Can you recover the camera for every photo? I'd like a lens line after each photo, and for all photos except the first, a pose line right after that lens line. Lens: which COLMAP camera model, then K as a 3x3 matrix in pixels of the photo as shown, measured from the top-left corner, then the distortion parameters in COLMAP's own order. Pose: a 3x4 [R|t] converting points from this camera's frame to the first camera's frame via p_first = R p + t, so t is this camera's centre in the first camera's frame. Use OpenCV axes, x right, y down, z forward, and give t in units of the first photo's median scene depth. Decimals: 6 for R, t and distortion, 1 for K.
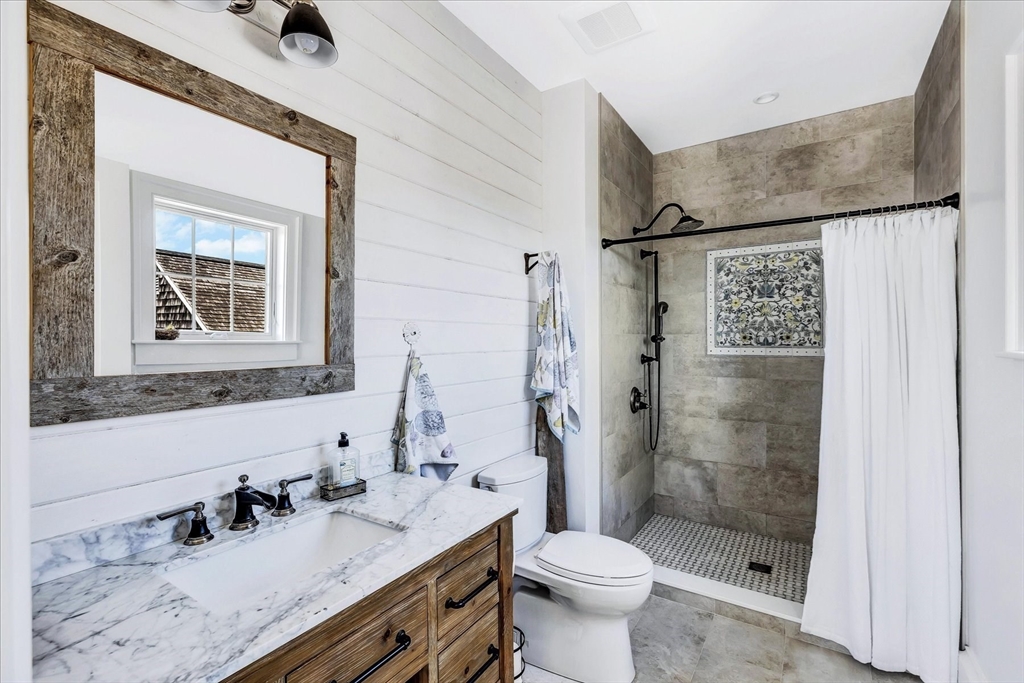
lens RADIAL K [[465.2, 0, 528.4], [0, 465.2, 340.3], [0, 0, 1]] dist [0.001357, 0.000172]
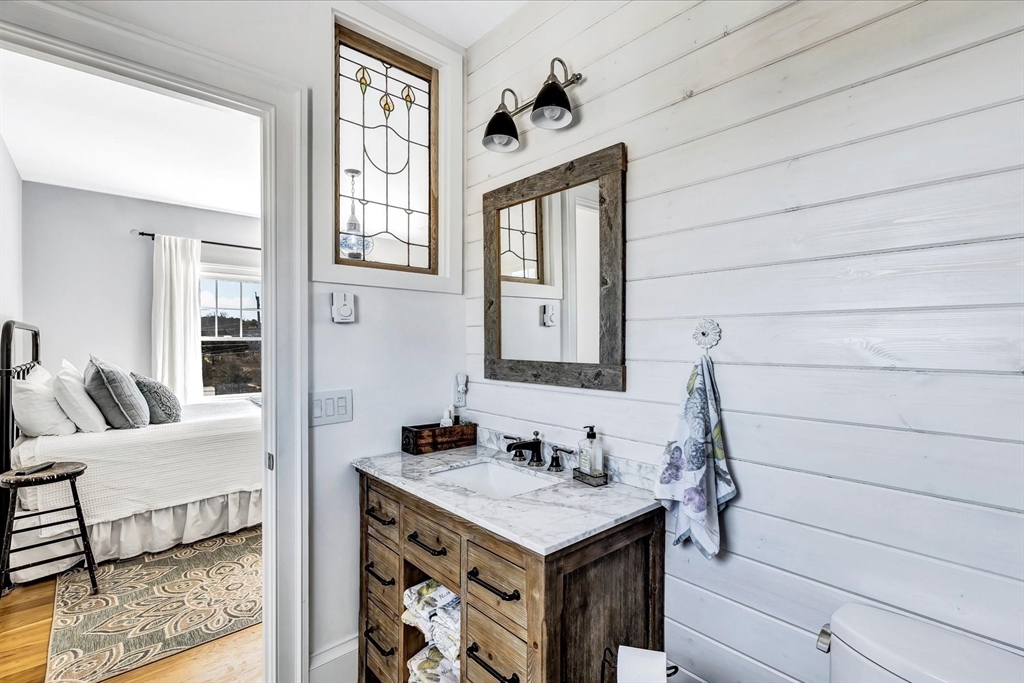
lens RADIAL K [[461.5, 0, 513.7], [0, 461.5, 355.4], [0, 0, 1]] dist [0.000277, 0.000326]
pose [[-0.280144, 0.024025, -0.959657, 0.789239], [-0.009491, 0.999569, 0.027795, 0.002205], [0.959911, 0.016894, -0.279795, 1.259843]]
